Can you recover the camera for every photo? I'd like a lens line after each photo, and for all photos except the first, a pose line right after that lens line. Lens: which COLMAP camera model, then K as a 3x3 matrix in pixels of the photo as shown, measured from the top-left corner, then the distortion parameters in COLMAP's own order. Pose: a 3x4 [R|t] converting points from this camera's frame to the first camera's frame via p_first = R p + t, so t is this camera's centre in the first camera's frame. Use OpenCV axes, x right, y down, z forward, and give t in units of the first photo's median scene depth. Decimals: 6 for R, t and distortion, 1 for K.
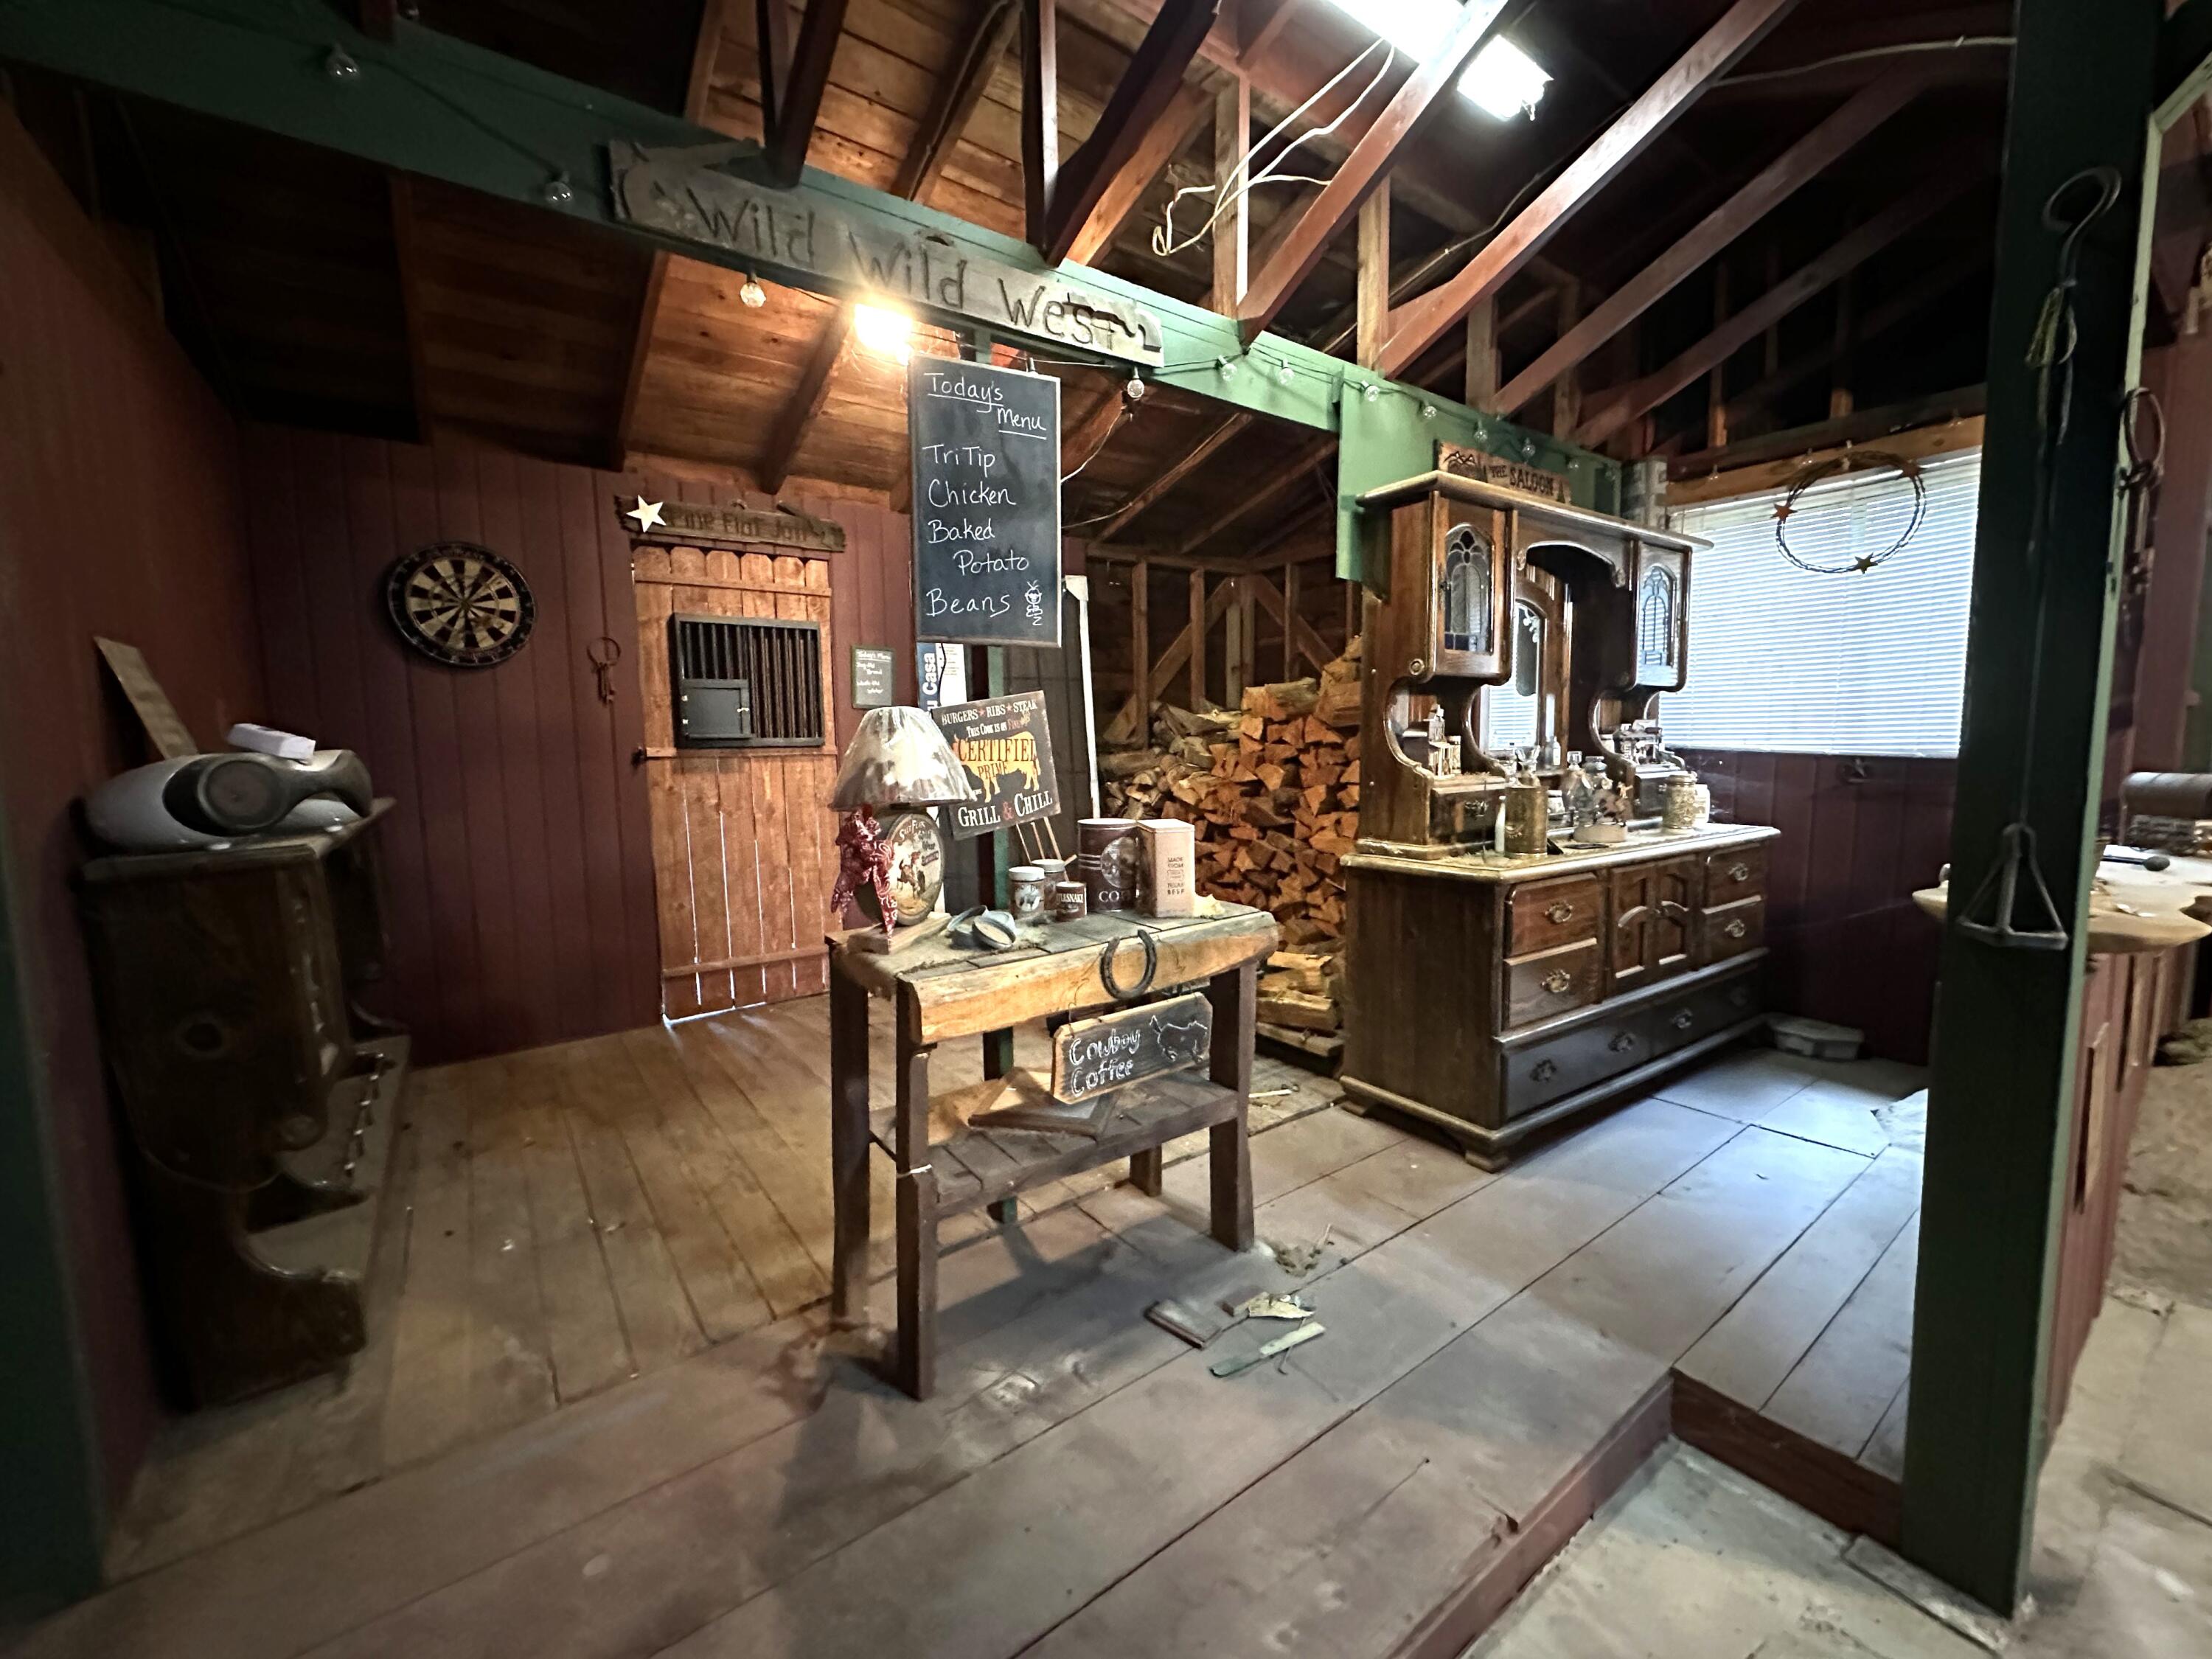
lens RADIAL K [[871.5, 0, 1099.2], [0, 871.5, 829.3], [0, 0, 1]] dist [-0.001213, -0.000185]
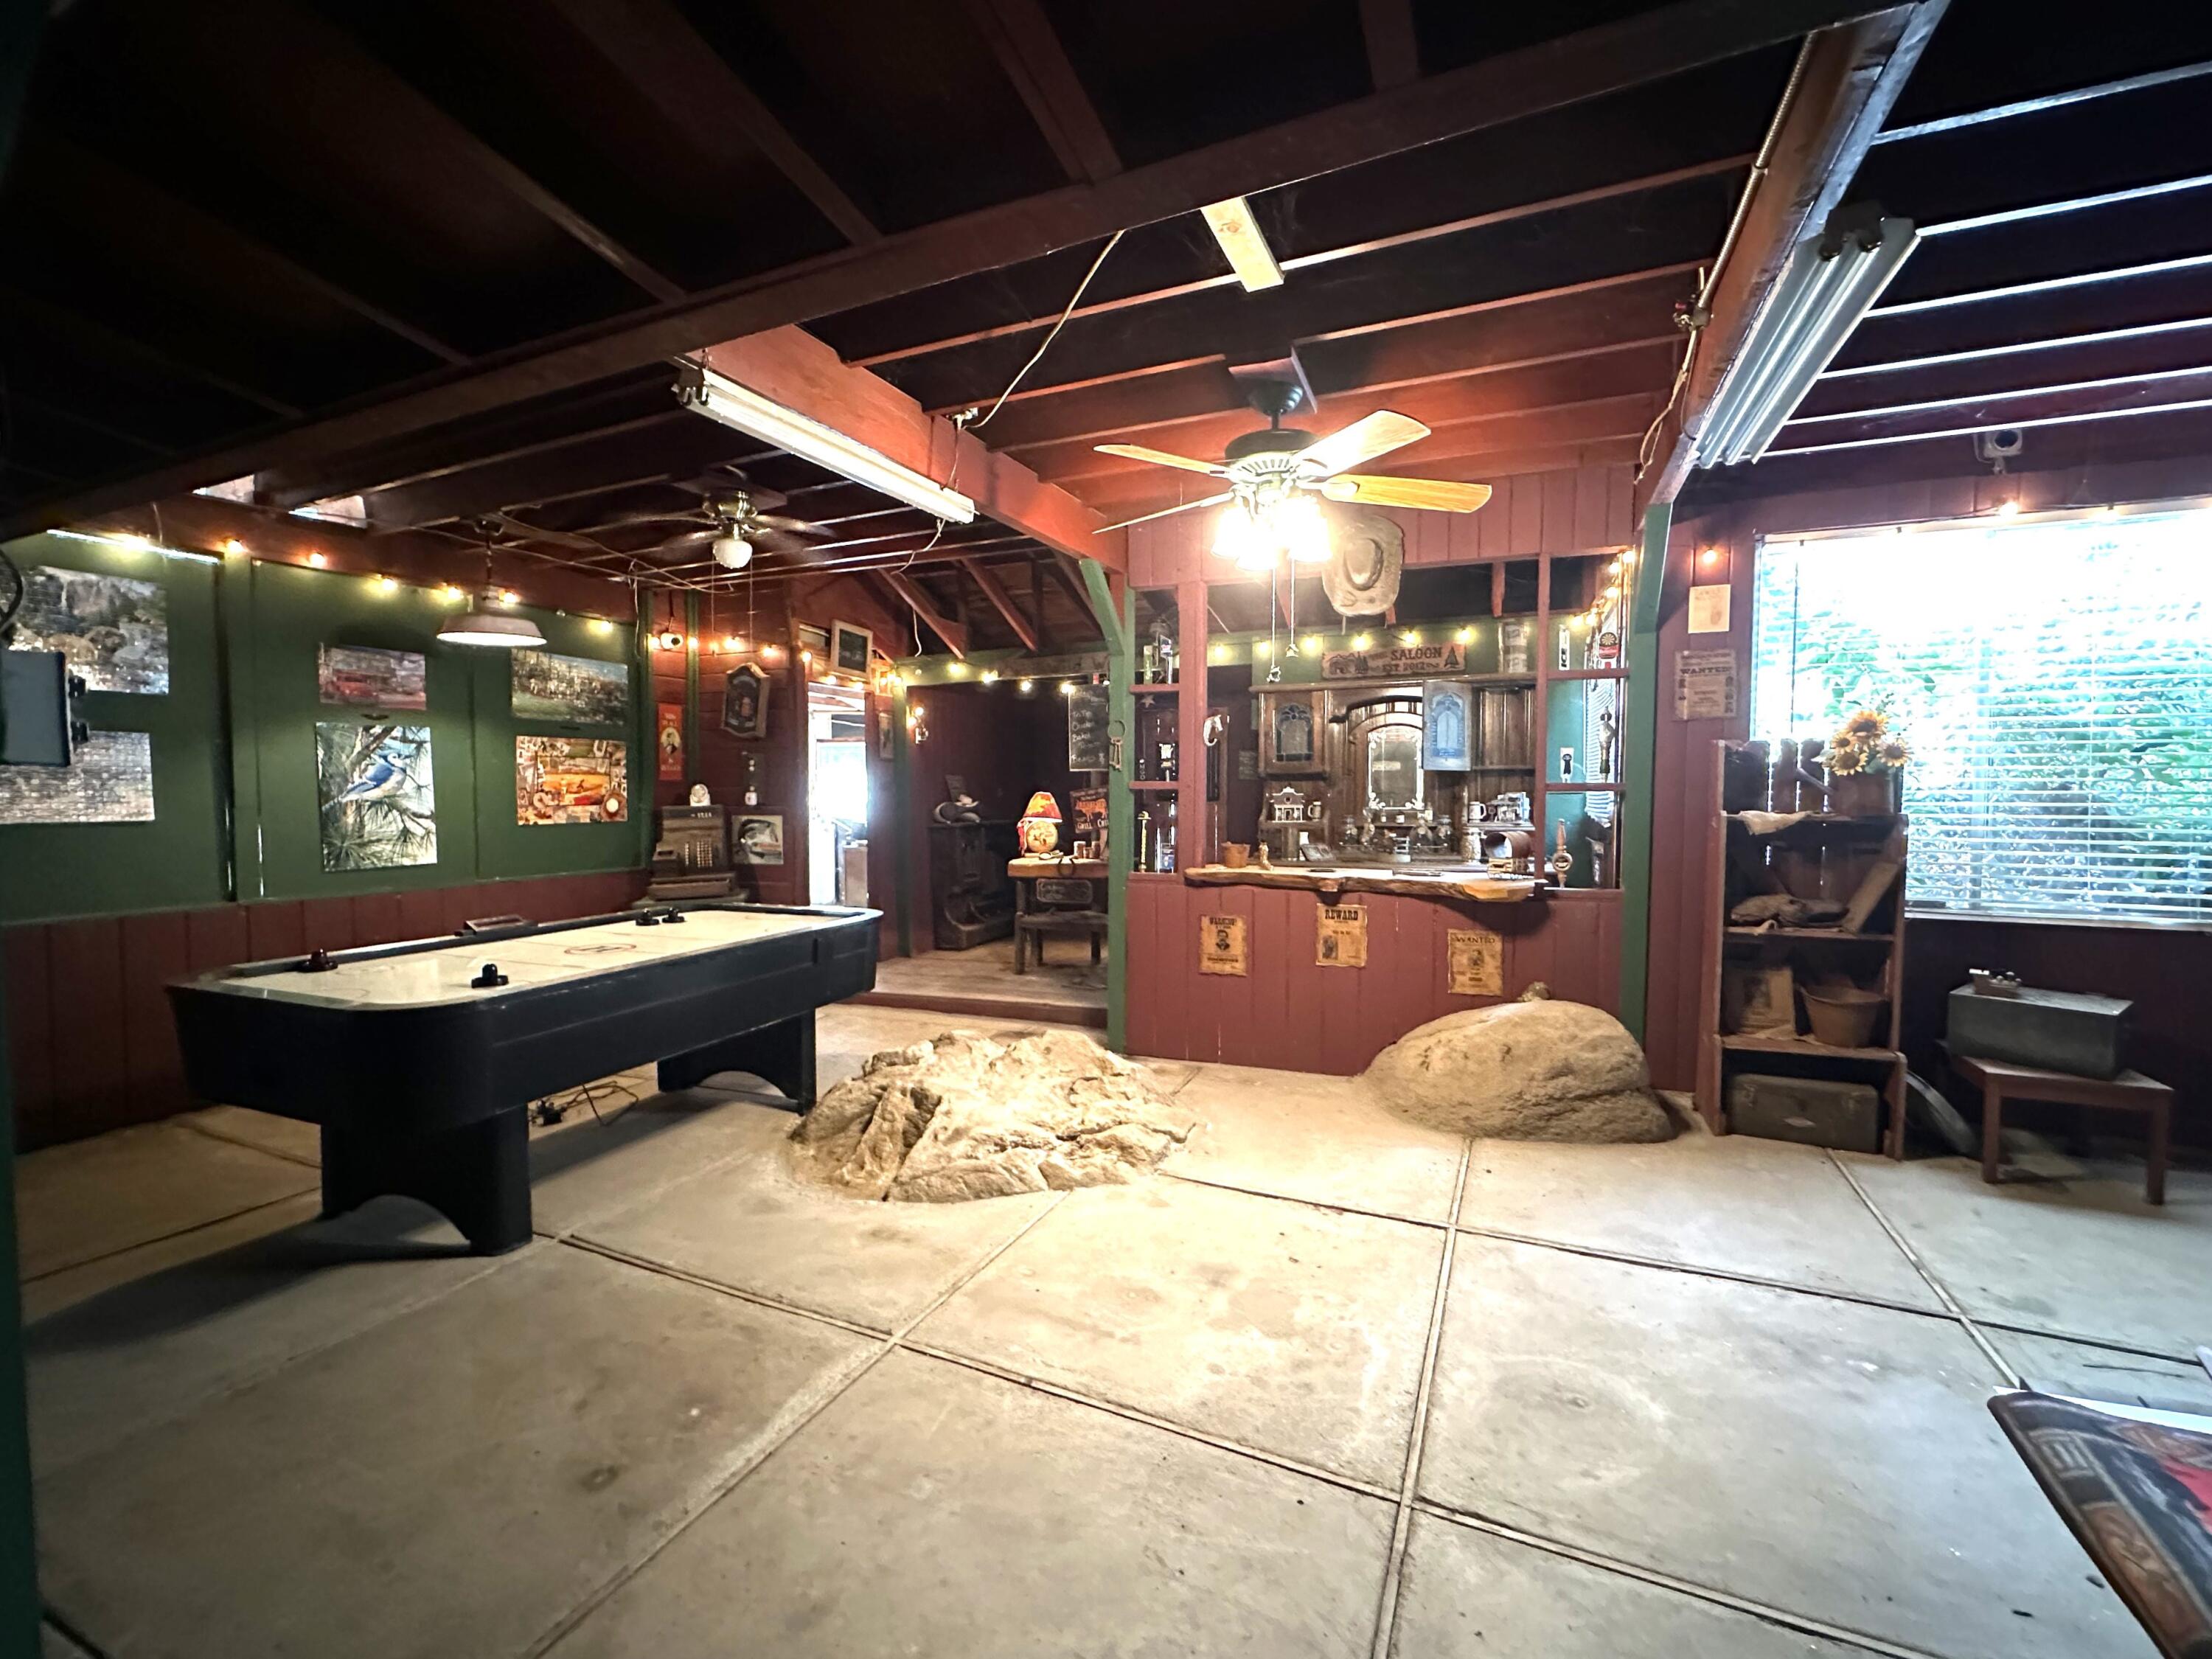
lens RADIAL K [[883.4, 0, 1106.0], [0, 883.4, 827.4], [0, 0, 1]] dist [0.003123, -0.000119]
pose [[0.561523, 0.041005, -0.826444, 1.774920], [-0.085313, 0.996318, -0.008532, 0.007482], [0.823051, 0.075297, 0.562954, -0.501120]]
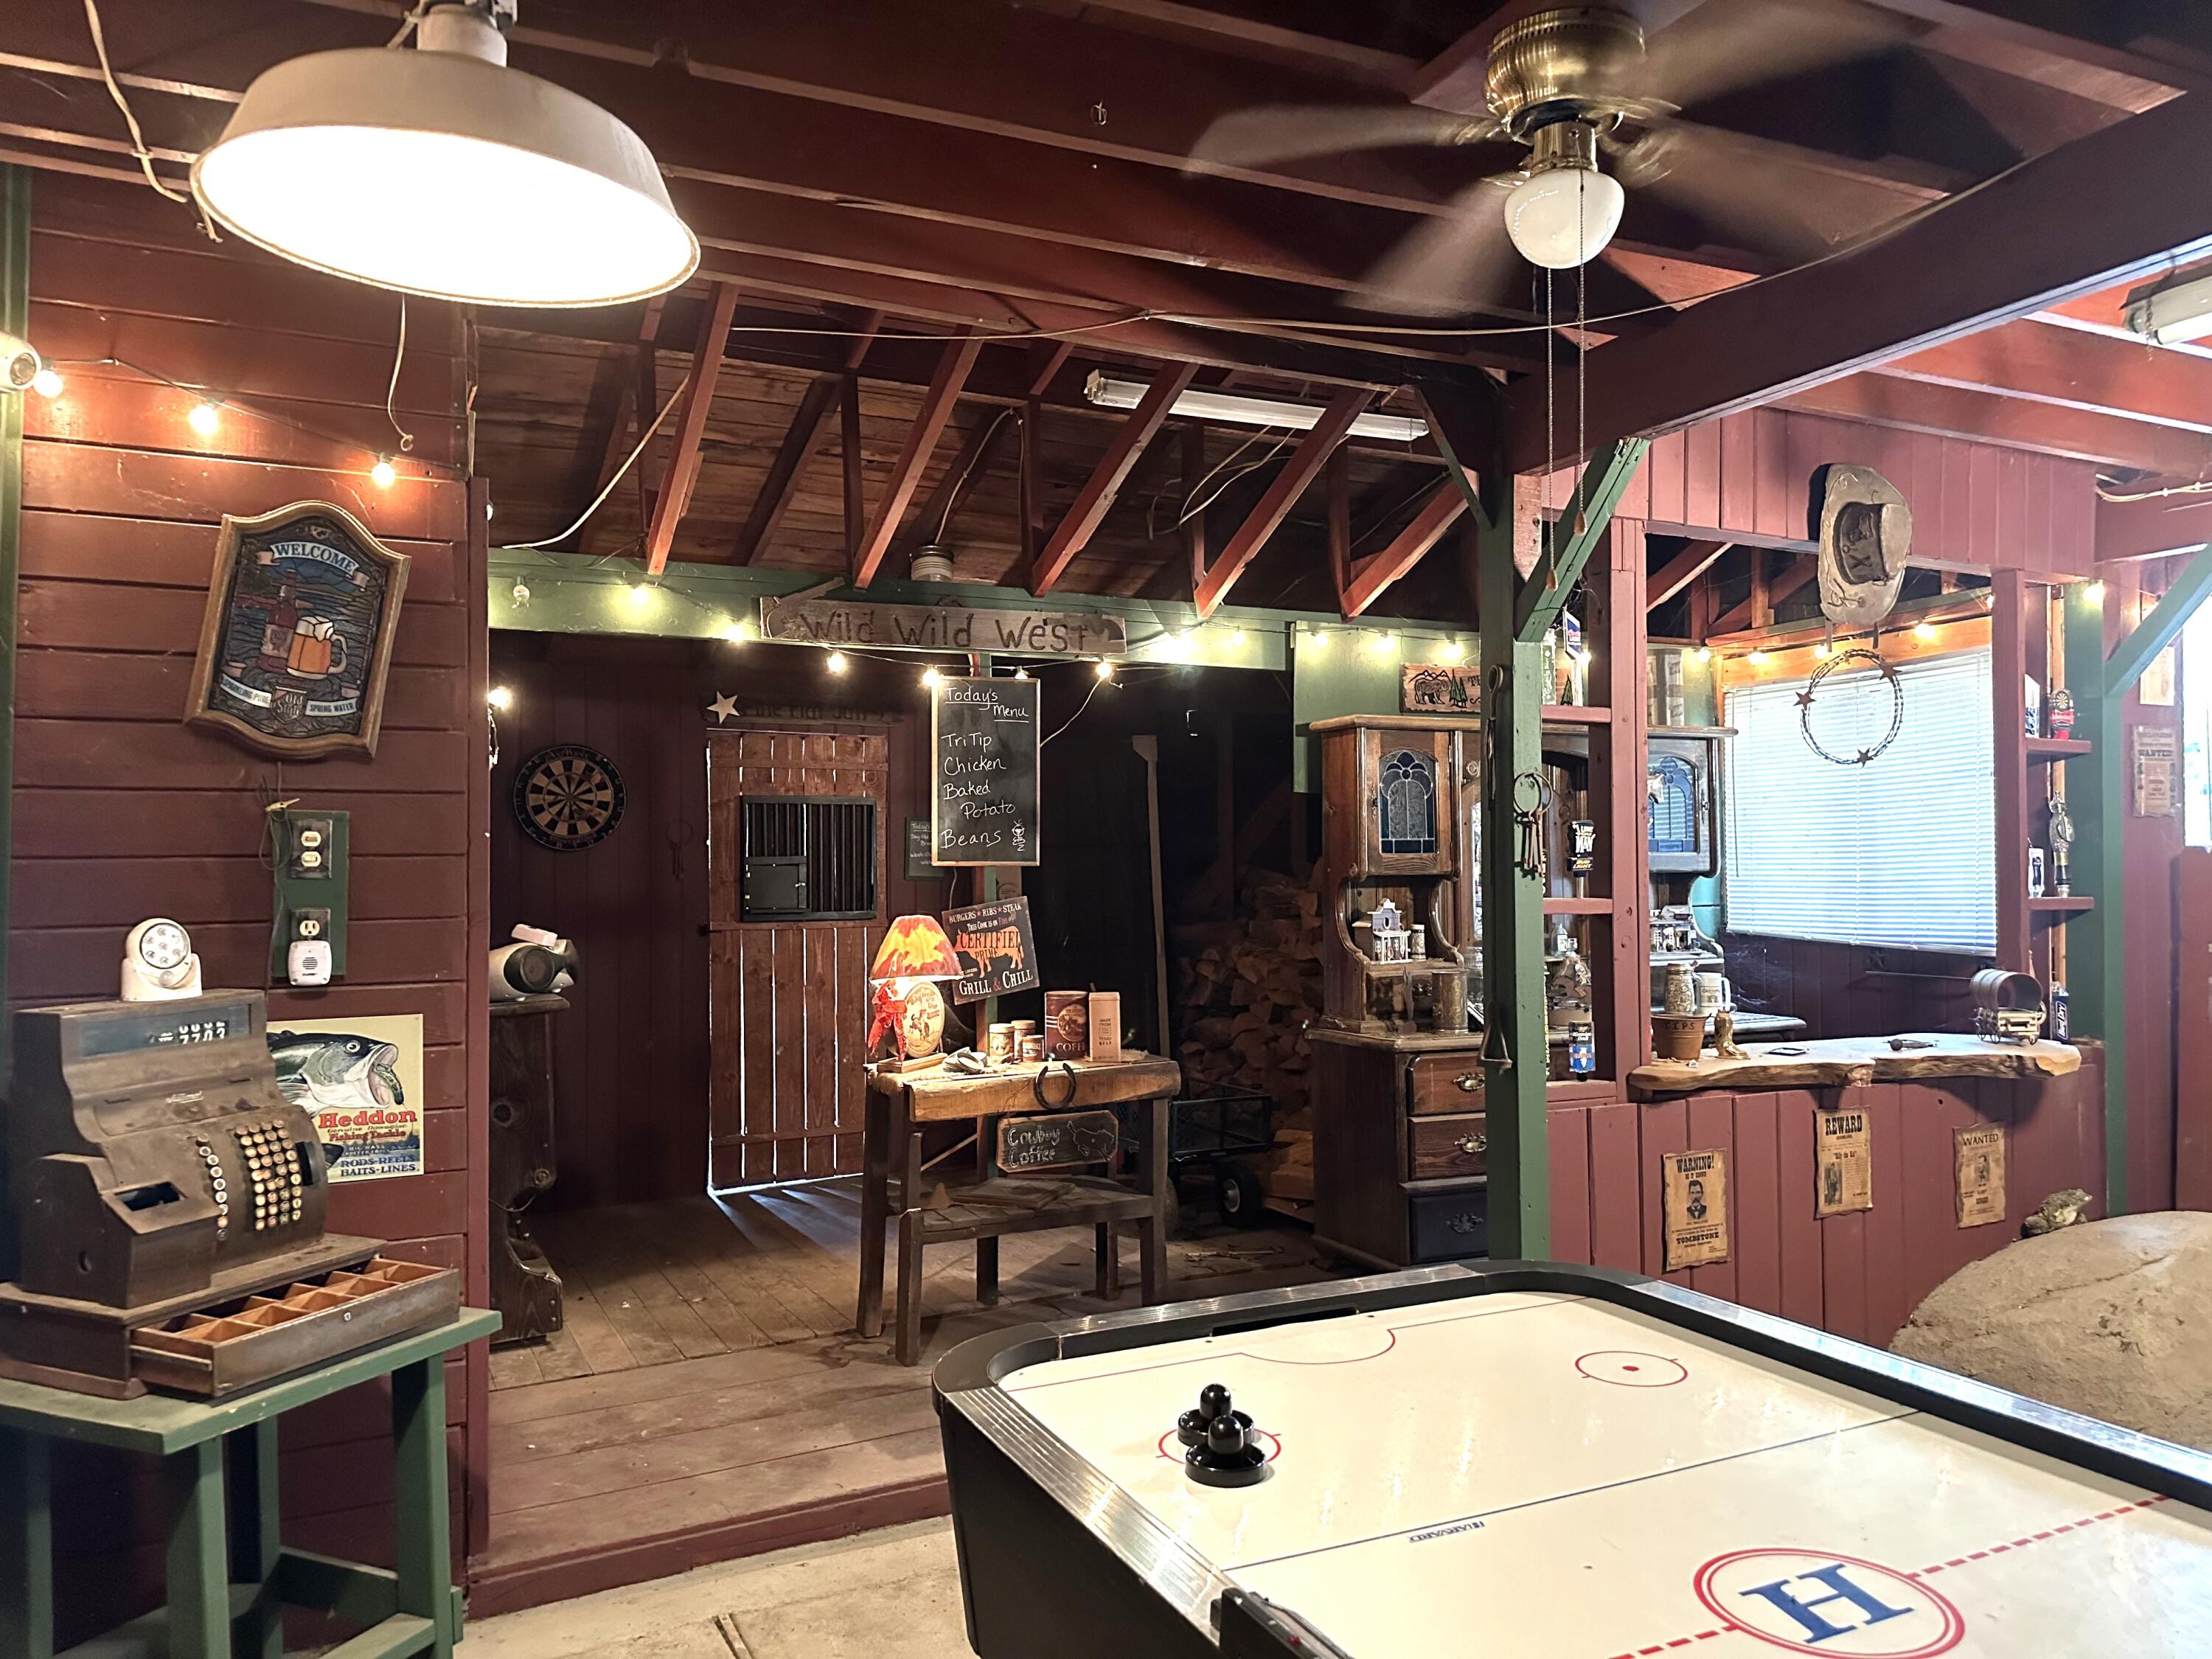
lens RADIAL K [[1513.1, 0, 1102.9], [0, 1513.1, 838.0], [0, 0, 1]] dist [0.169630, -0.254645]
pose [[0.986592, -0.000132, -0.163206, 0.326696], [-0.020003, 0.992363, -0.121720, 0.027457], [0.161975, 0.123353, 0.979055, -0.974561]]
